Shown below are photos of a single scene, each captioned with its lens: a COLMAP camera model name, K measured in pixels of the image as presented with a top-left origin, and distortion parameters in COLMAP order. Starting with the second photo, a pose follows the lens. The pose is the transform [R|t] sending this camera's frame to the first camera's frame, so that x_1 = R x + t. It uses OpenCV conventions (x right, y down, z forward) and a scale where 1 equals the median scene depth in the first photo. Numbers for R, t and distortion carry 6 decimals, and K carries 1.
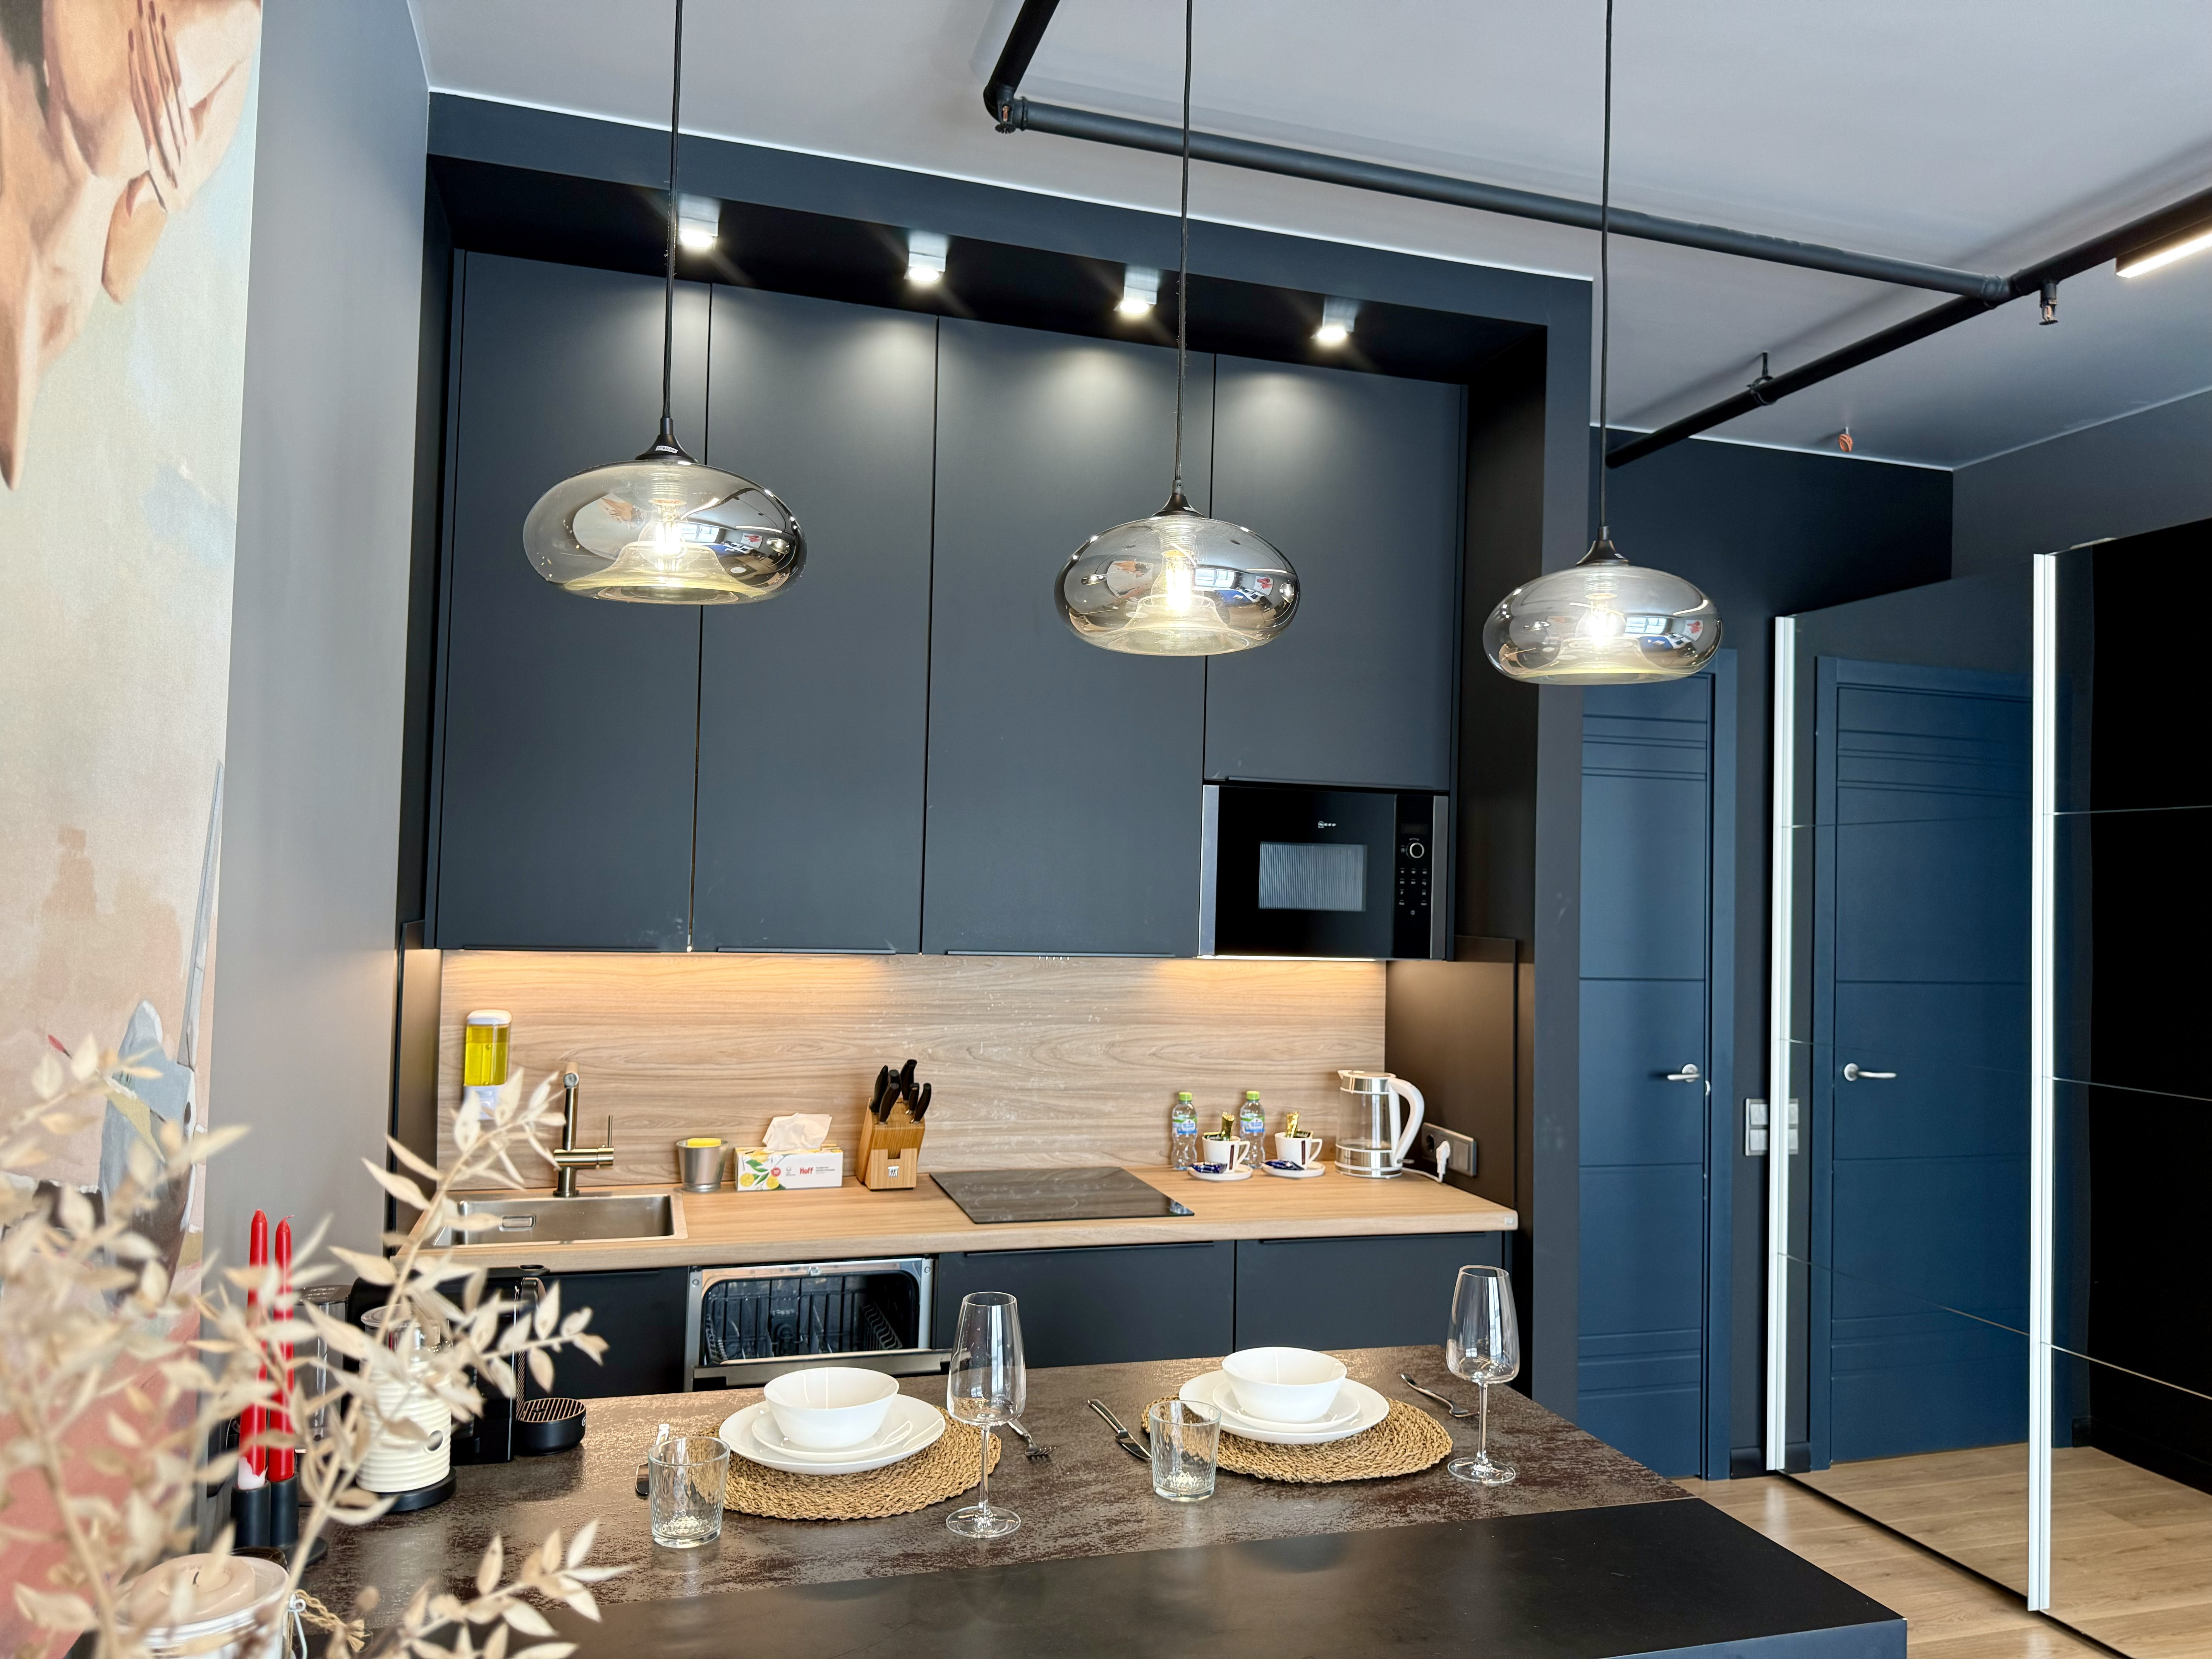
lens RADIAL K [[1571.2, 0, 1127.2], [0, 1571.2, 841.8], [0, 0, 1]] dist [0.041525, -0.039380]
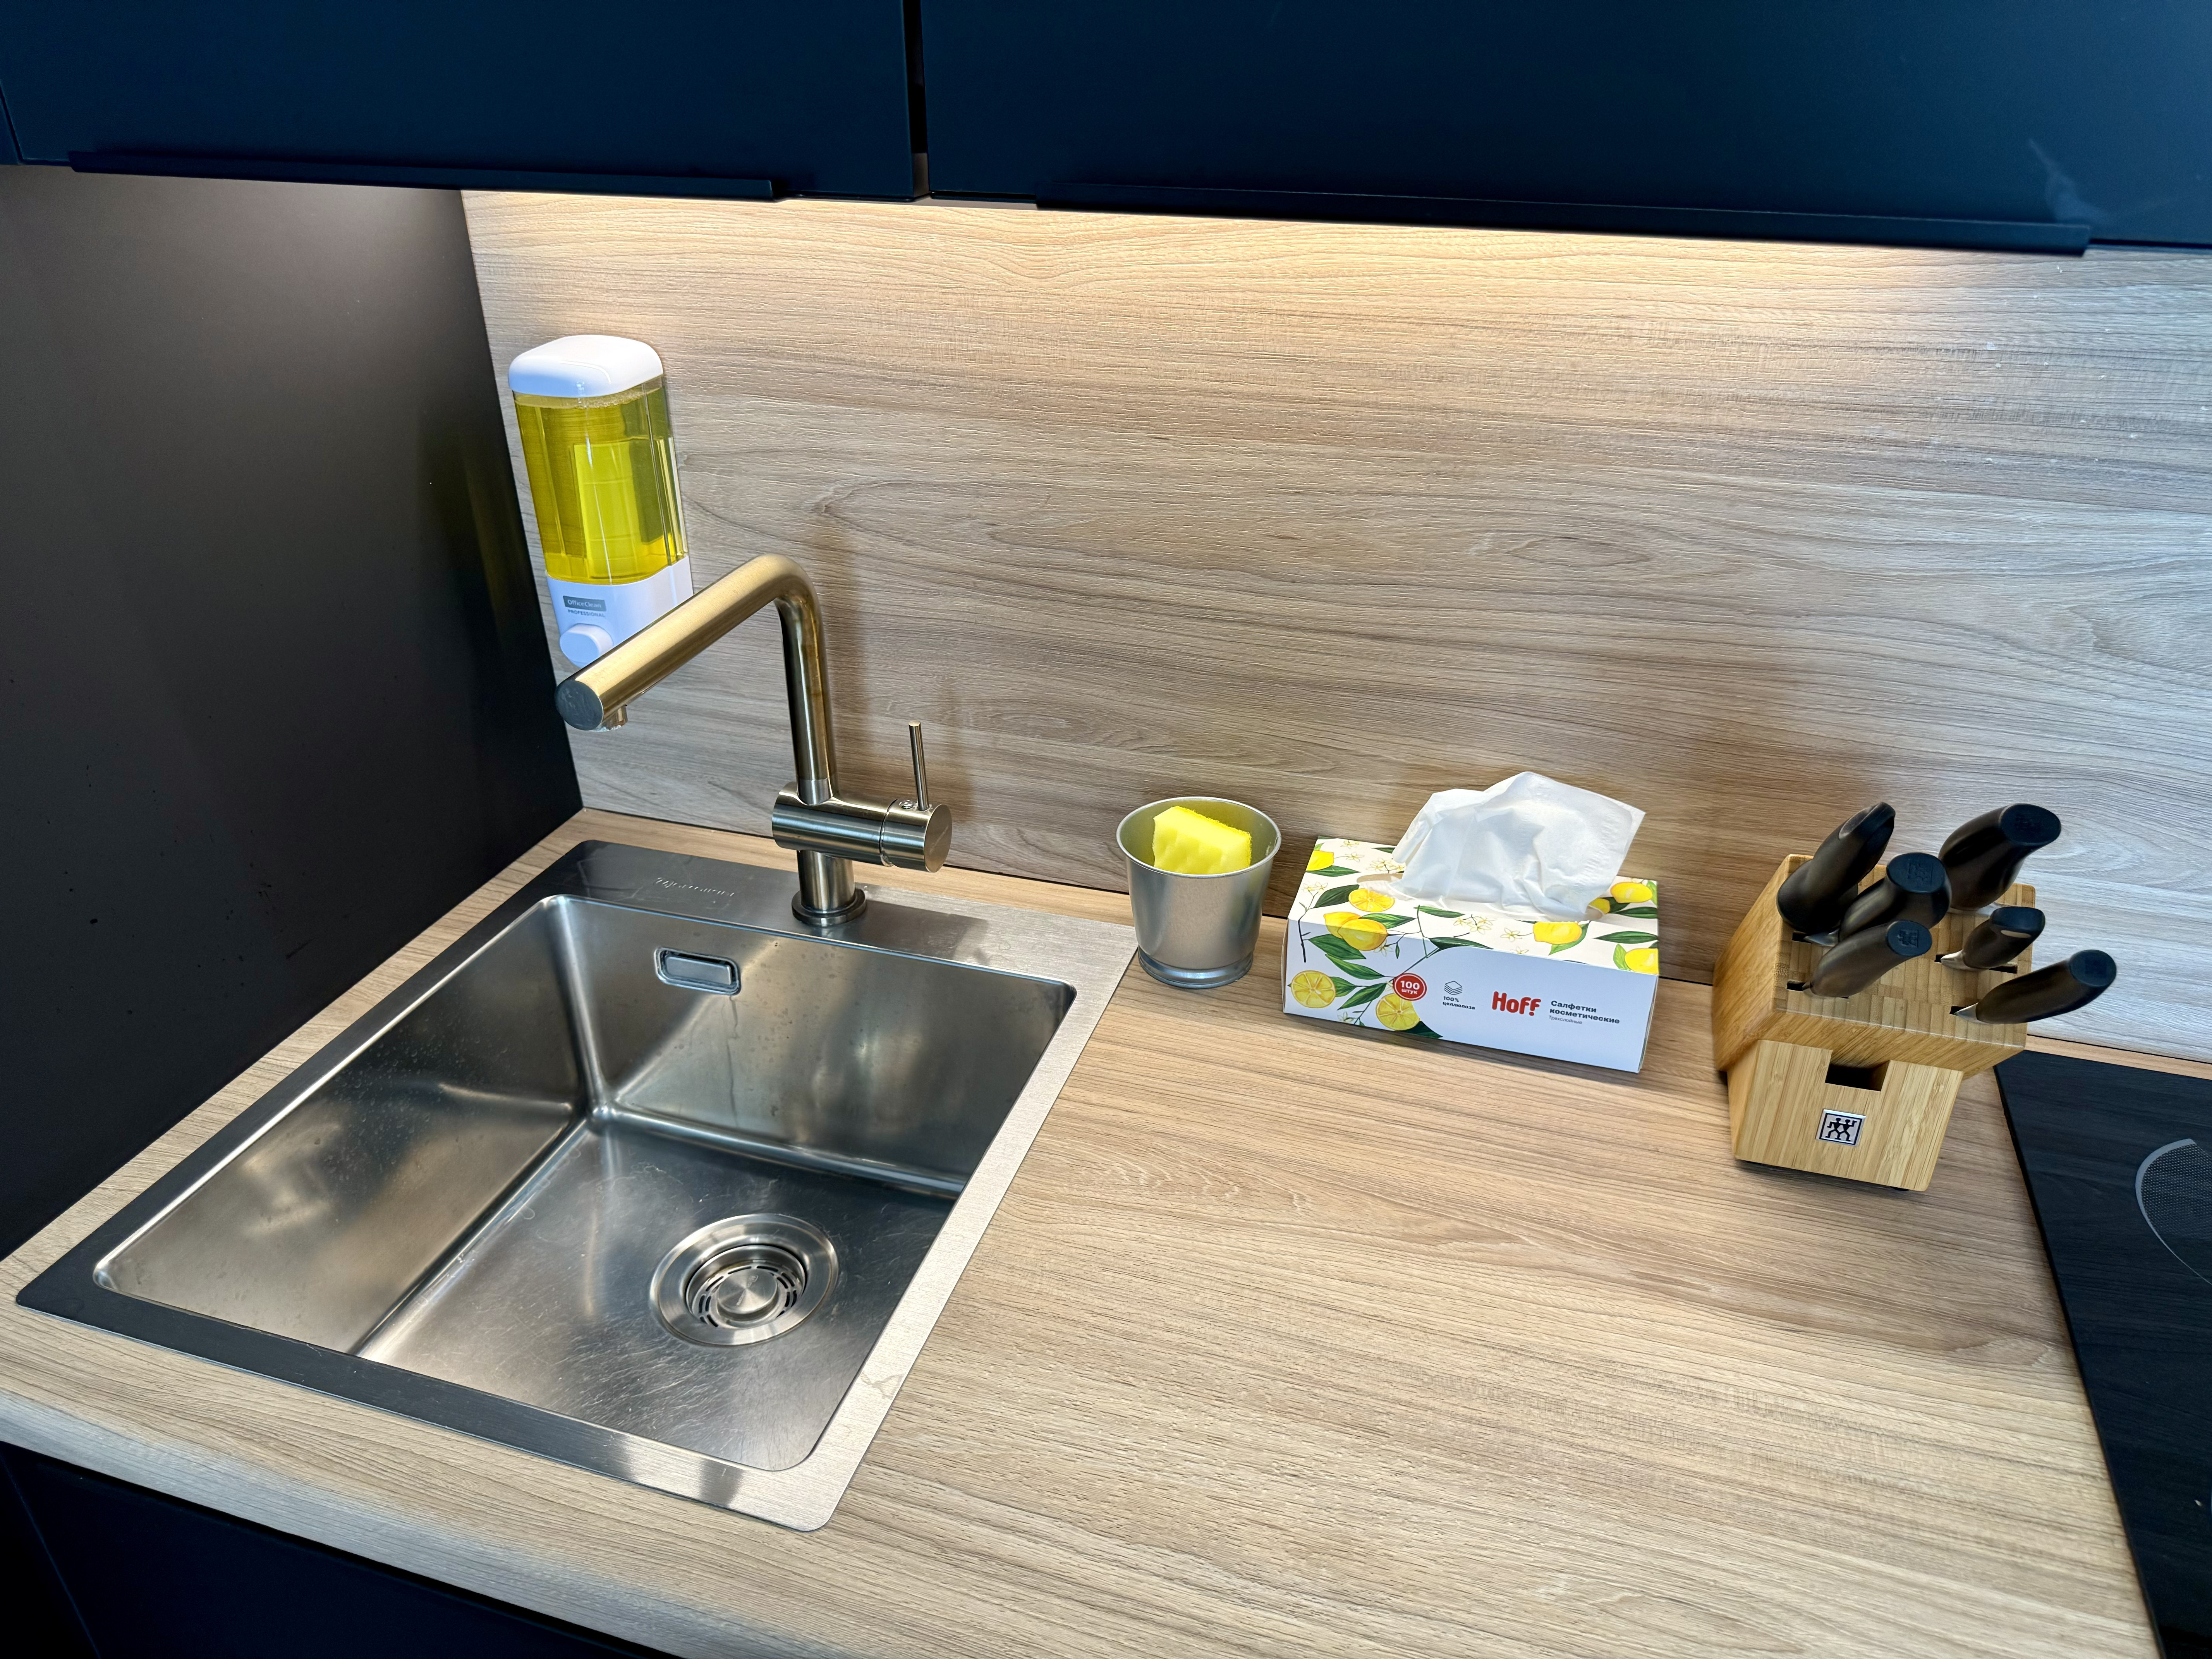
lens RADIAL K [[1600.4, 0, 1100.1], [0, 1600.4, 829.9], [0, 0, 1]] dist [0.008278, -0.007390]
pose [[0.820413, 0.249069, -0.514672, -0.117085], [0.038870, 0.873758, 0.484806, 0.036453], [0.570448, -0.417746, 0.707161, 0.722524]]
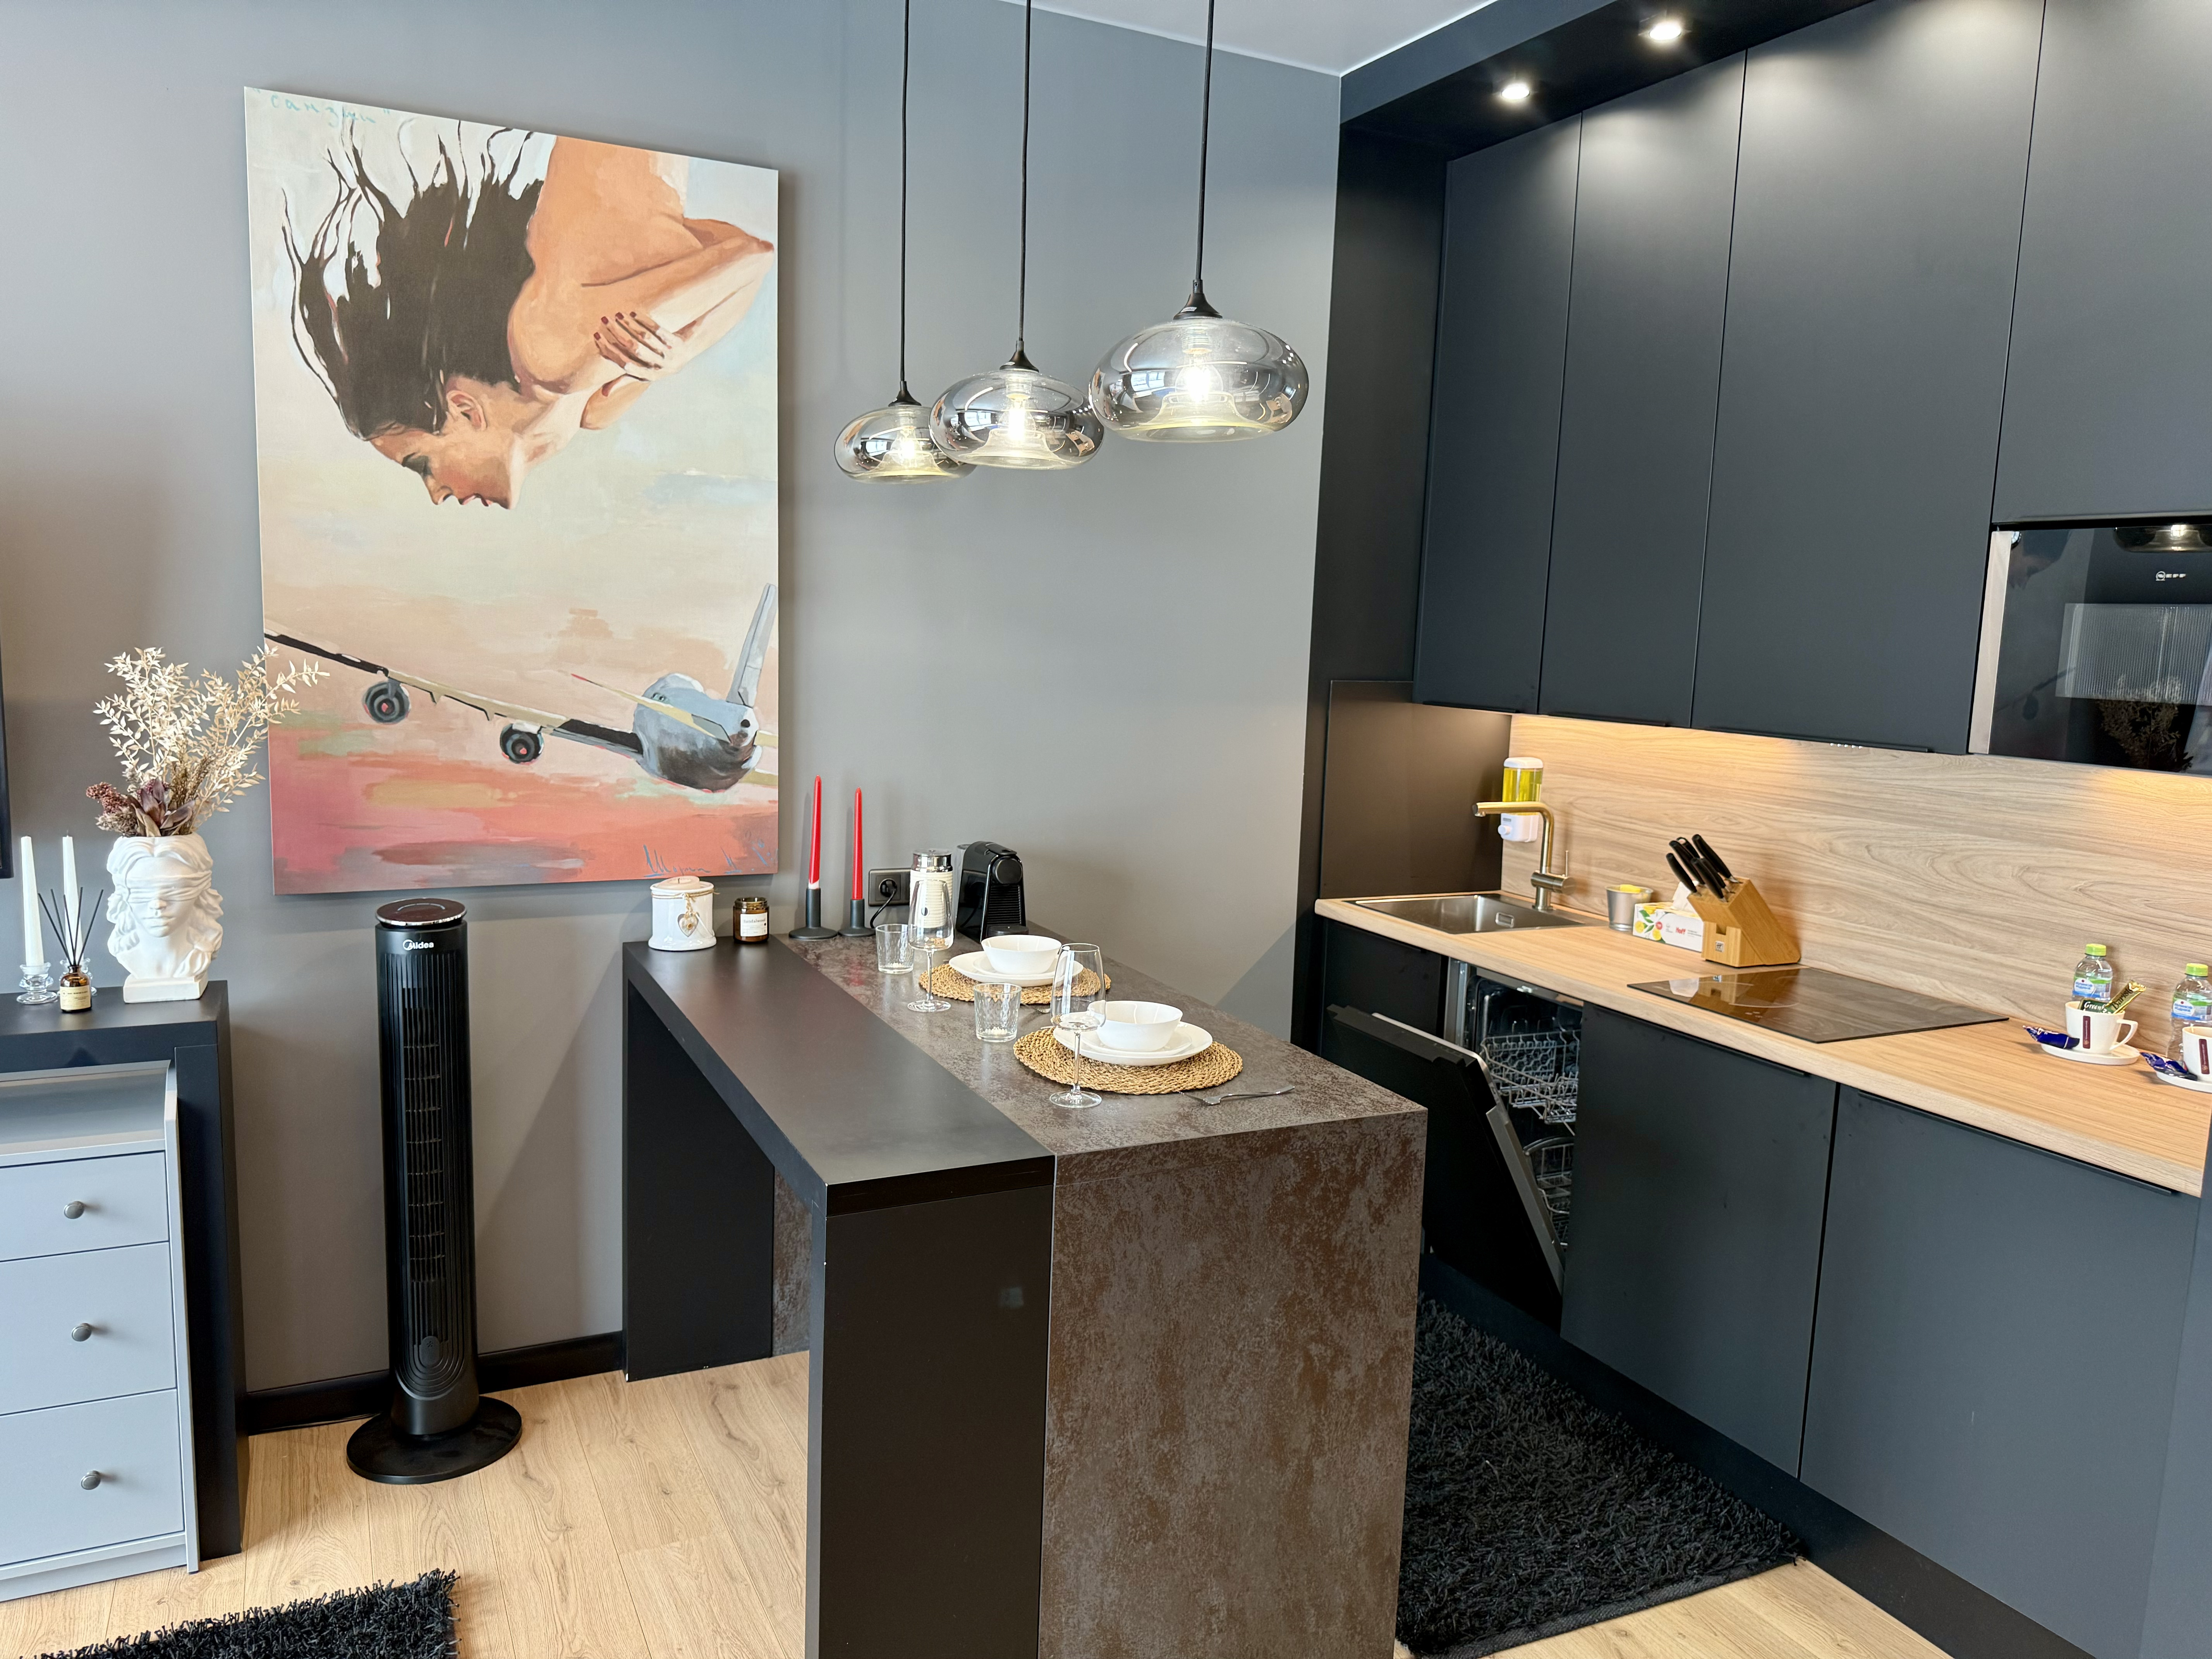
lens RADIAL K [[1566.6, 0, 1094.4], [0, 1566.6, 844.6], [0, 0, 1]] dist [0.073815, -0.117816]
pose [[0.155895, 0.121670, -0.980251, 0.729840], [-0.002901, 0.992437, 0.122721, 0.019768], [0.987769, -0.016288, 0.155069, 0.418542]]
